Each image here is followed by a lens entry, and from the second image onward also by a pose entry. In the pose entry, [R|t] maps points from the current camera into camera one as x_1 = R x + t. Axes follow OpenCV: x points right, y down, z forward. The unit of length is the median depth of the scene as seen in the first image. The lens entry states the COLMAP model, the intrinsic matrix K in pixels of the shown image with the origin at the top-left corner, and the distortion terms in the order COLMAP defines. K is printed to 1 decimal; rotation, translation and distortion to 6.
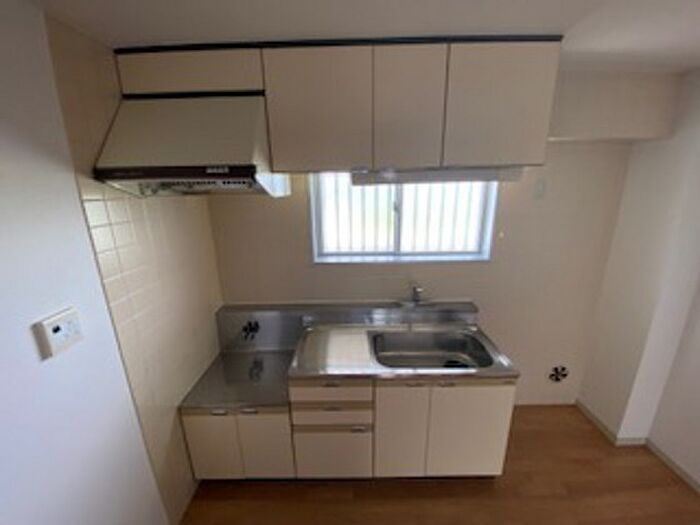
lens RADIAL K [[285.7, 0, 348.0], [0, 285.7, 265.7], [0, 0, 1]] dist [-0.005688, -0.000545]
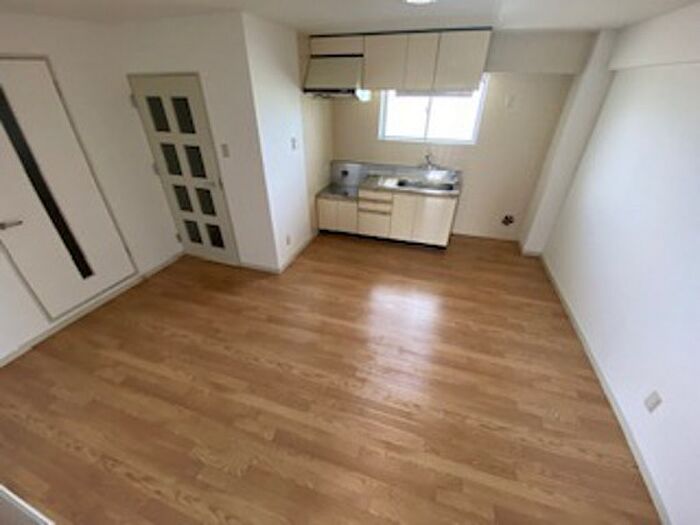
lens RADIAL K [[285.7, 0, 348.0], [0, 285.7, 265.7], [0, 0, 1]] dist [-0.005688, -0.000545]
pose [[0.949234, 0.181509, -0.256922, 0.411439], [-0.105611, 0.953218, 0.283233, 0.339154], [0.296312, -0.241721, 0.923997, -1.314399]]
